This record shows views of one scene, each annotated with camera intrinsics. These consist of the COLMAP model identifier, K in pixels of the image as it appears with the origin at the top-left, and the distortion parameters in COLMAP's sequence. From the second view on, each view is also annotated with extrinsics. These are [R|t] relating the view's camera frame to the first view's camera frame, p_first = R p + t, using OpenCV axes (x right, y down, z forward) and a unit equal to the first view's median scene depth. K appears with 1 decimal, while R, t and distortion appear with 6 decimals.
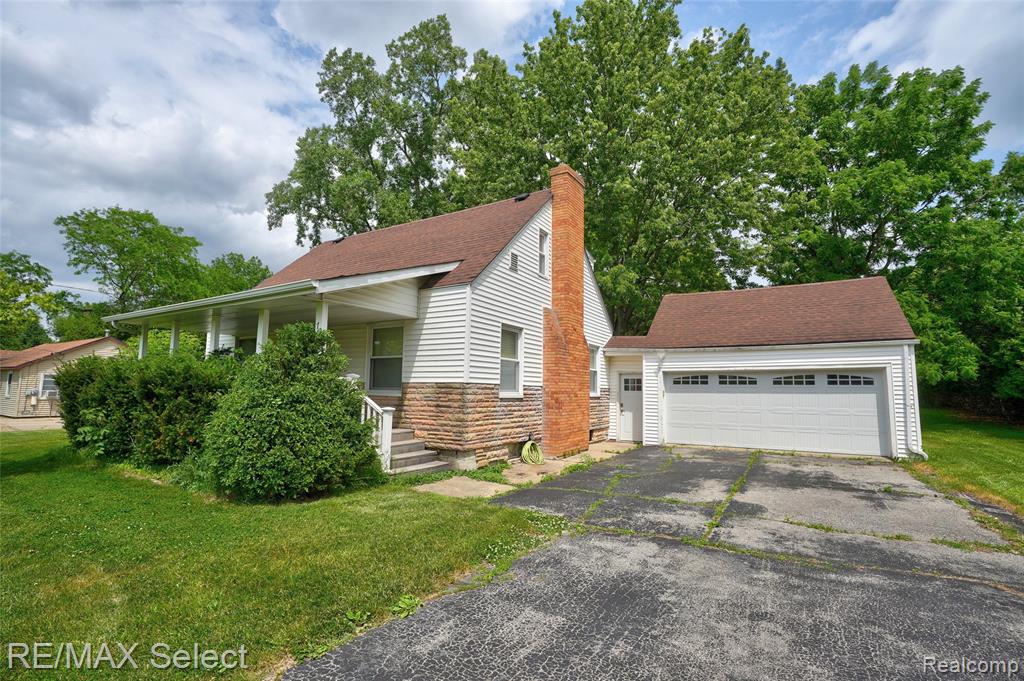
lens RADIAL K [[473.1, 0, 512.0], [0, 473.1, 340.5], [0, 0, 1]] dist [-0.068842, 0.026475]
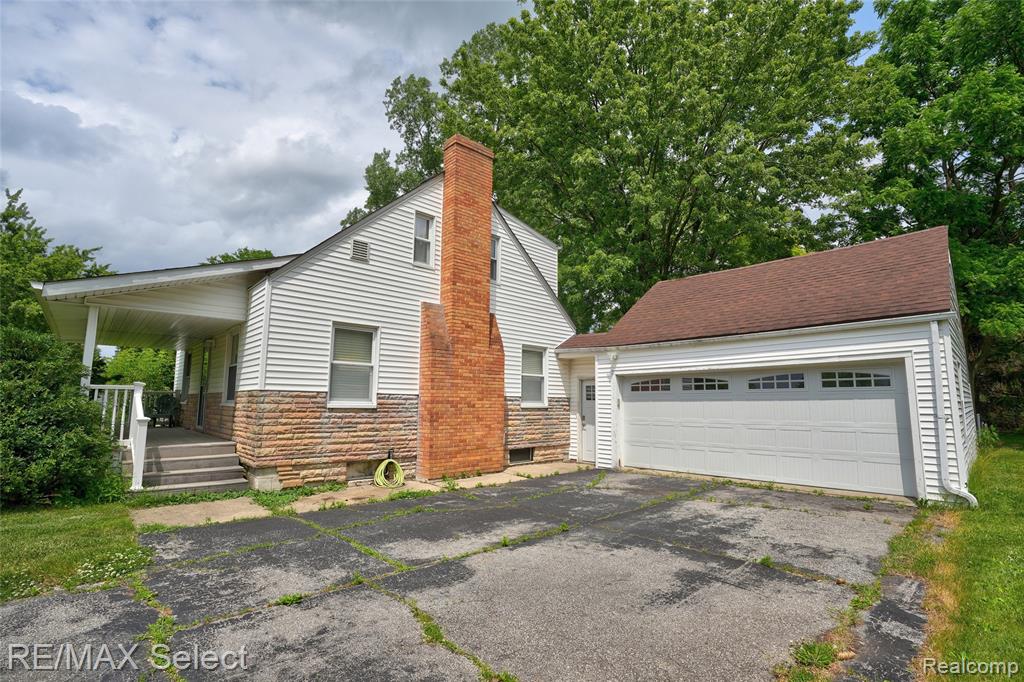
lens RADIAL K [[473.1, 0, 512.0], [0, 473.1, 341.0], [0, 0, 1]] dist [-0.068842, 0.026475]
pose [[0.962742, -0.044981, -0.266653, 0.469800], [0.037351, 0.998736, -0.033622, 0.036400], [0.267828, 0.022409, 0.963206, 0.235629]]
